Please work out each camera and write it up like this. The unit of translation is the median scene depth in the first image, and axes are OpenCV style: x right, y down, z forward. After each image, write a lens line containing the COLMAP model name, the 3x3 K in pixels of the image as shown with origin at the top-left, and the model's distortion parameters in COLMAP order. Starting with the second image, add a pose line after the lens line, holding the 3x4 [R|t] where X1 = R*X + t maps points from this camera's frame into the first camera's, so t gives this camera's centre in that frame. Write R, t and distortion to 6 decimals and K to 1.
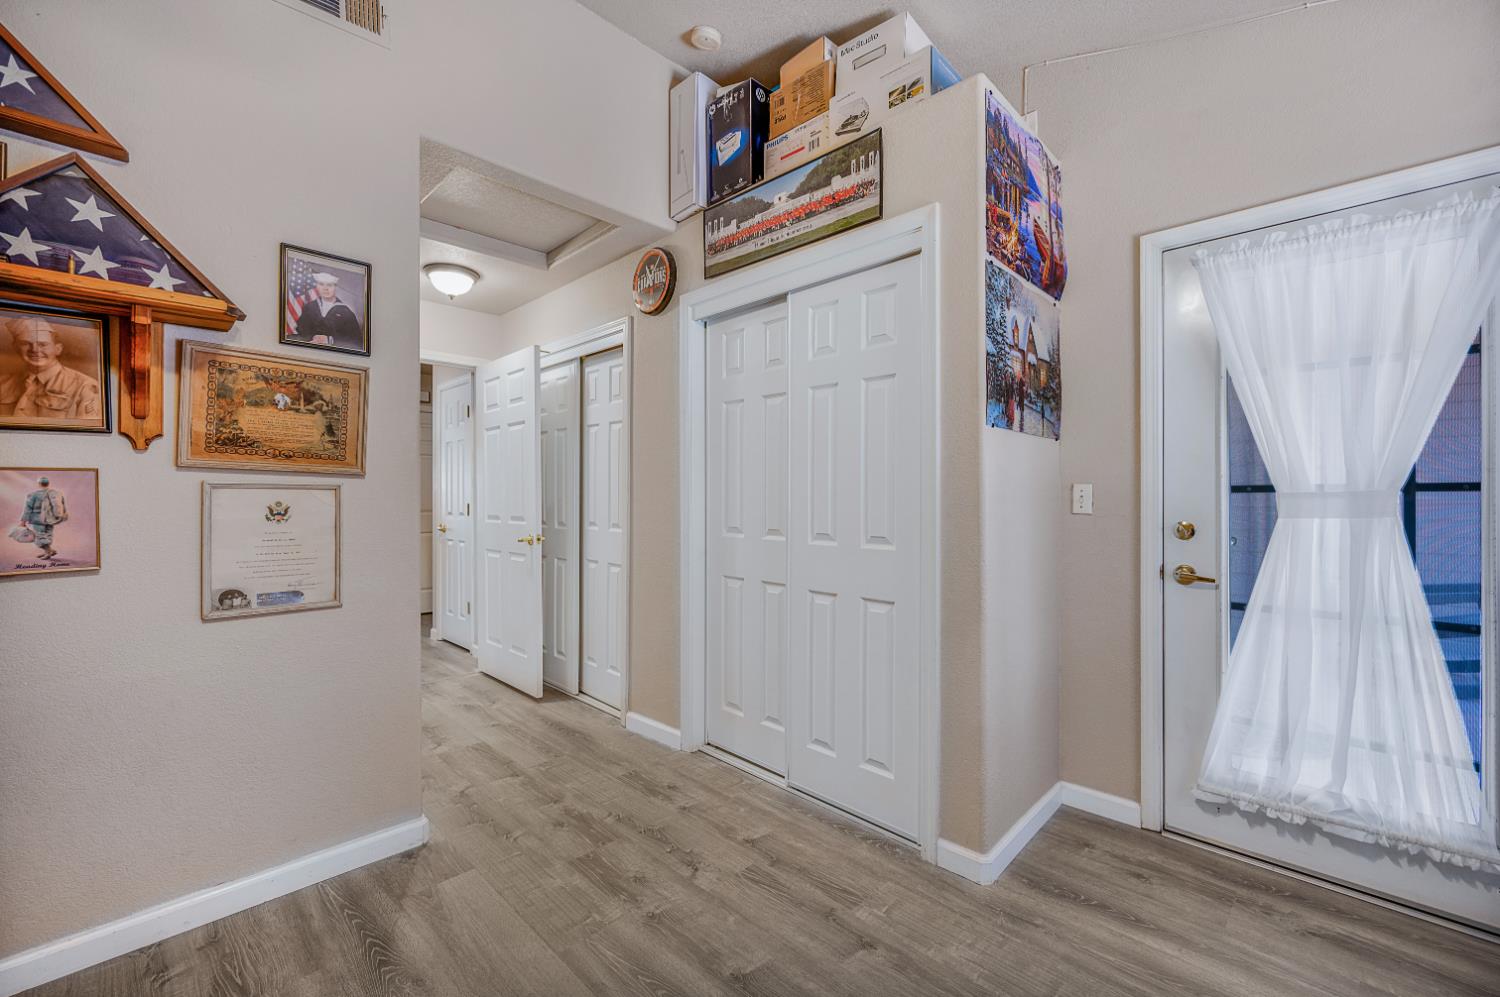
lens RADIAL K [[615.4, 0, 750.0], [0, 615.4, 498.5], [0, 0, 1]] dist [-0.002684, -0.000121]
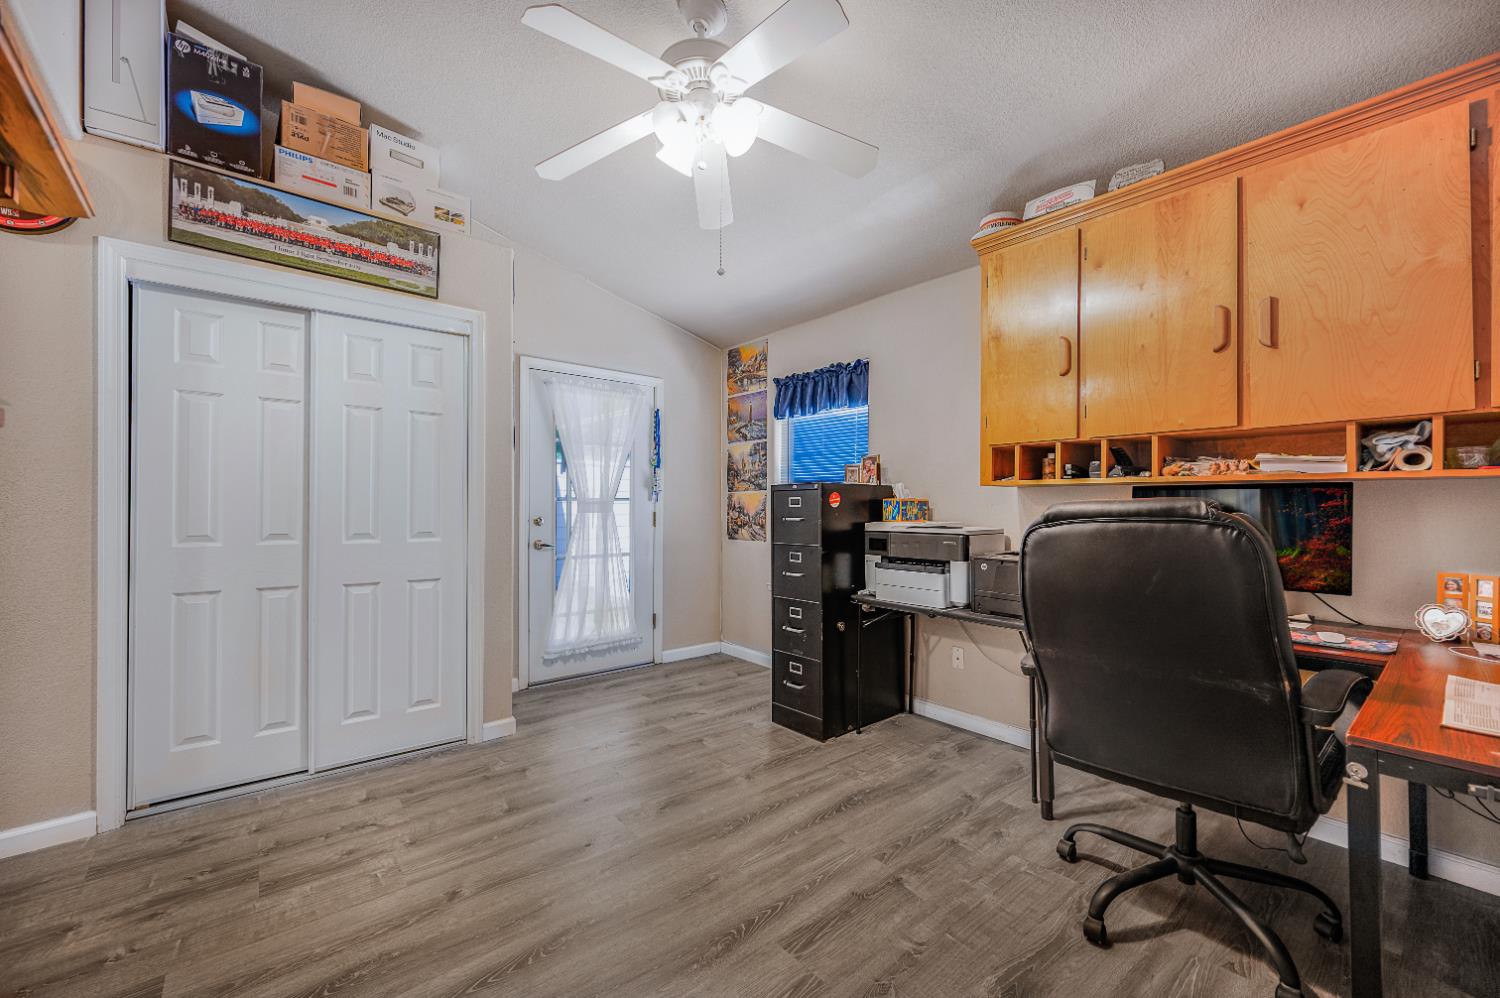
lens RADIAL K [[599.6, 0, 752.5], [0, 599.6, 502.9], [0, 0, 1]] dist [0.002658, 0.000290]
pose [[0.100392, 0.003434, 0.994942, -0.986834], [-0.004005, 0.999987, -0.003047, -0.000137], [-0.994940, -0.003679, 0.100404, 0.155825]]
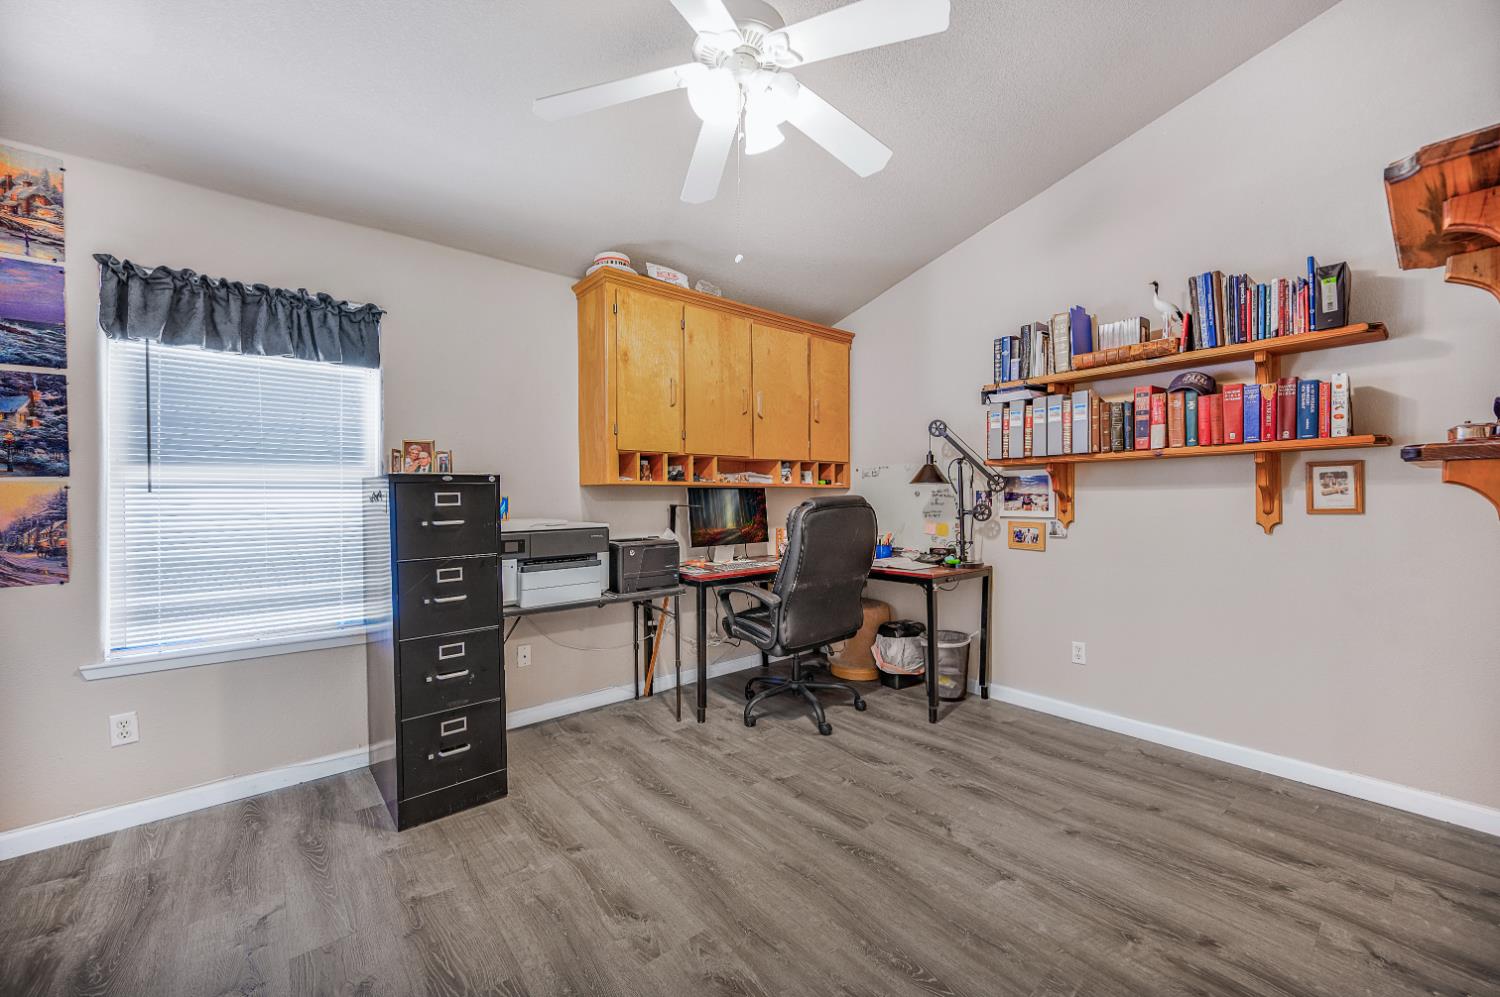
lens RADIAL K [[593.4, 0, 754.1], [0, 593.4, 501.3], [0, 0, 1]] dist [0.001455, 0.000245]
pose [[-0.995634, 0.008764, 0.092930, -0.203965], [0.009147, 0.999951, 0.003707, -0.001907], [-0.092893, 0.004541, -0.995666, 1.131079]]
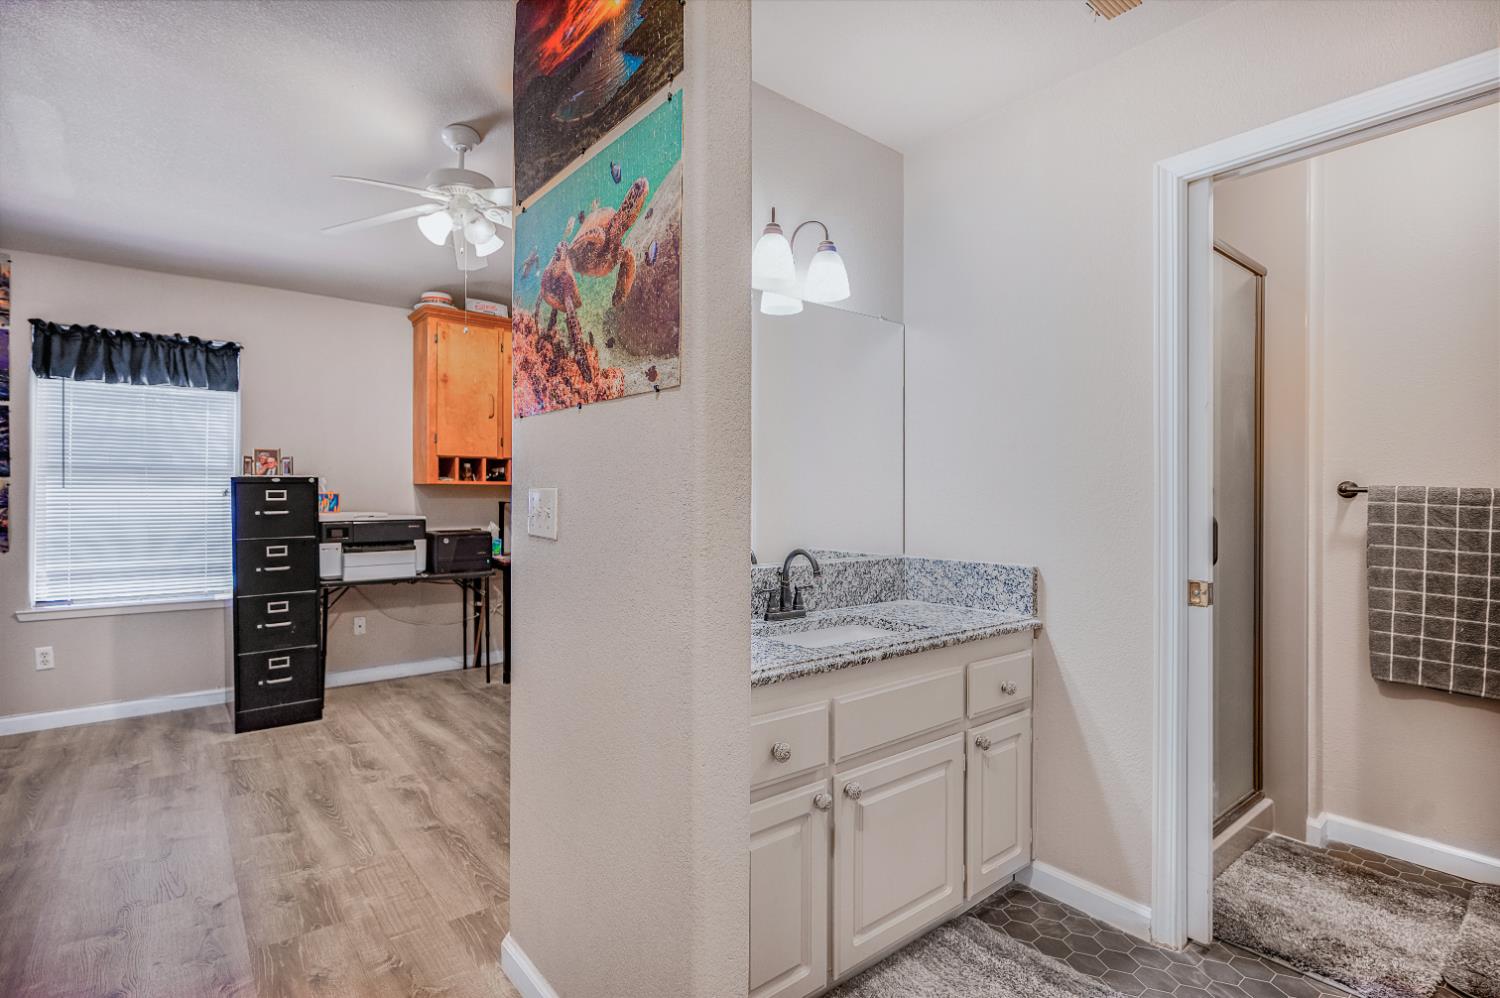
lens RADIAL K [[731.4, 0, 750.0], [0, 731.4, 499.0], [0, 0, 1]] dist [-0.002495, -0.001337]
pose [[-0.993324, 0.000326, 0.115359, -0.860524], [0.000380, 1.000000, 0.000447, 0.001555], [-0.115359, 0.000487, -0.993324, 1.713575]]
